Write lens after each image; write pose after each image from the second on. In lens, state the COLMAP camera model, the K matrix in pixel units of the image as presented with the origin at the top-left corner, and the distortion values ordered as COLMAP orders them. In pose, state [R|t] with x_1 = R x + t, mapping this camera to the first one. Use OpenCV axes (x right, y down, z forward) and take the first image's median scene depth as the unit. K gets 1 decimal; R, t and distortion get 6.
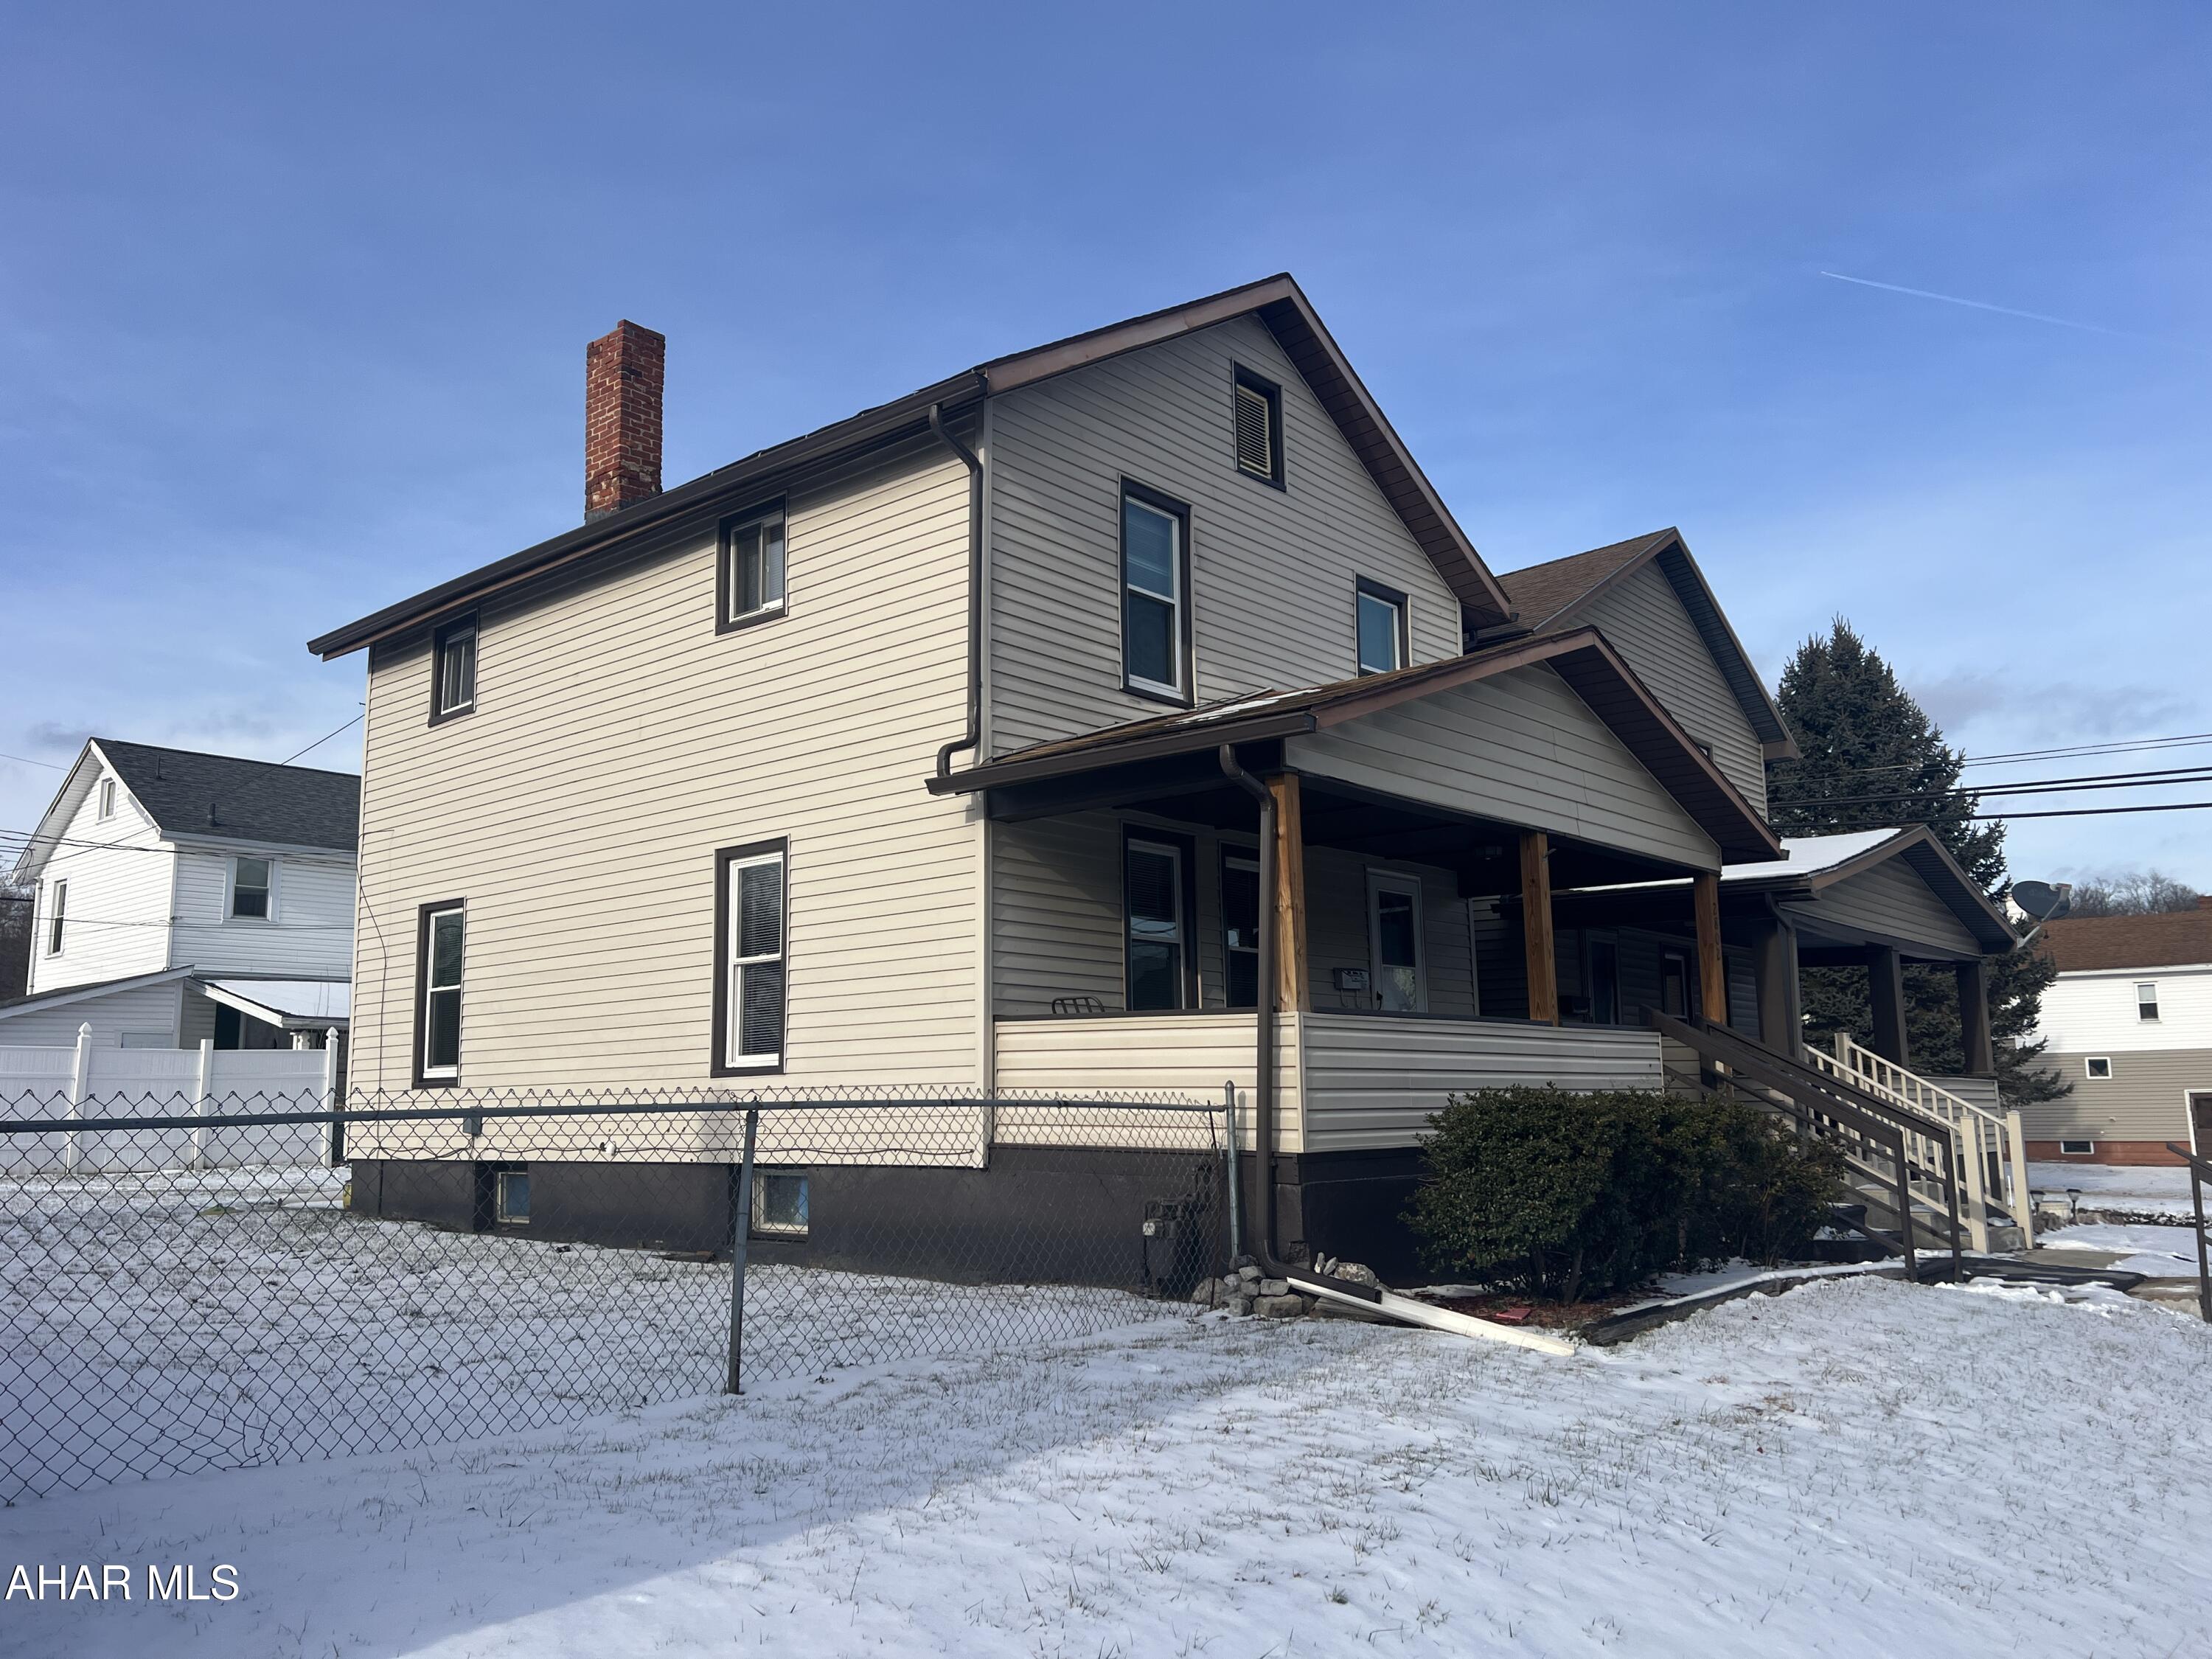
lens RADIAL K [[1663.3, 0, 1092.6], [0, 1663.3, 854.9], [0, 0, 1]] dist [0.082371, -0.079105]
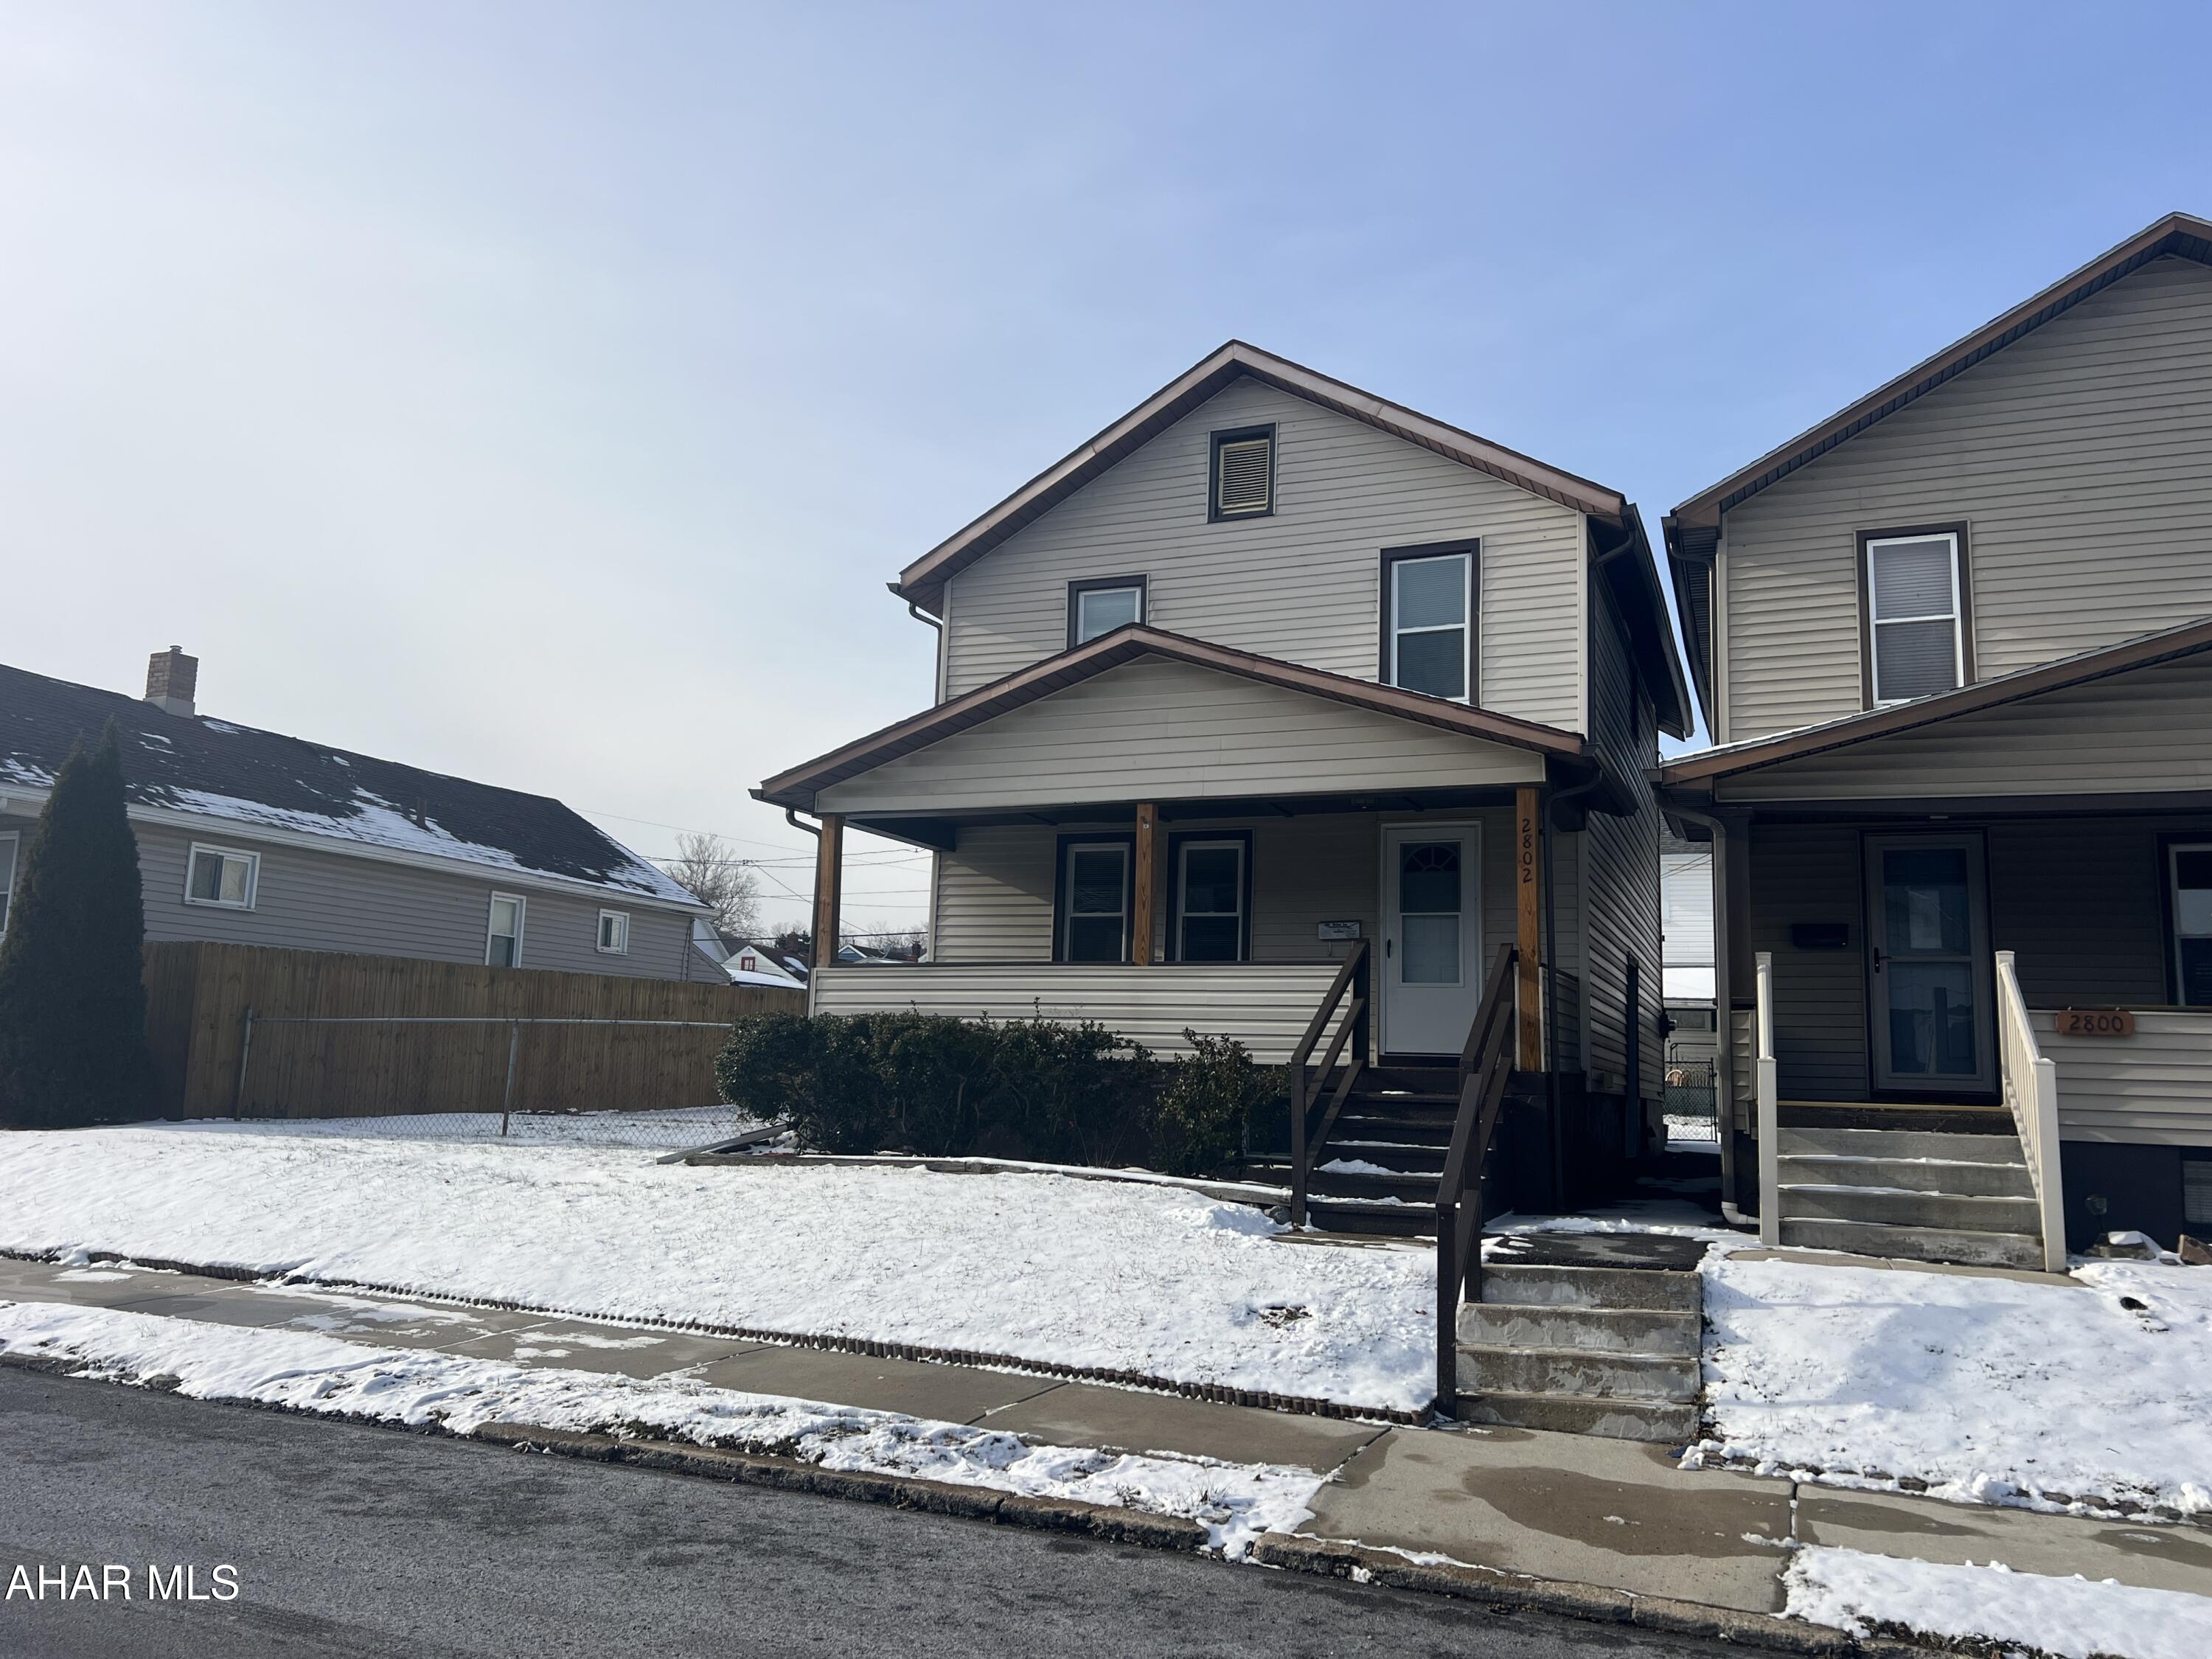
lens RADIAL K [[1672.4, 0, 1098.0], [0, 1672.4, 835.9], [0, 0, 1]] dist [0.059384, -0.068176]
pose [[0.324511, -0.117629, -0.938539, 1.253934], [0.107433, 0.990400, -0.086983, 0.100009], [0.939761, -0.072603, 0.334032, 0.531420]]
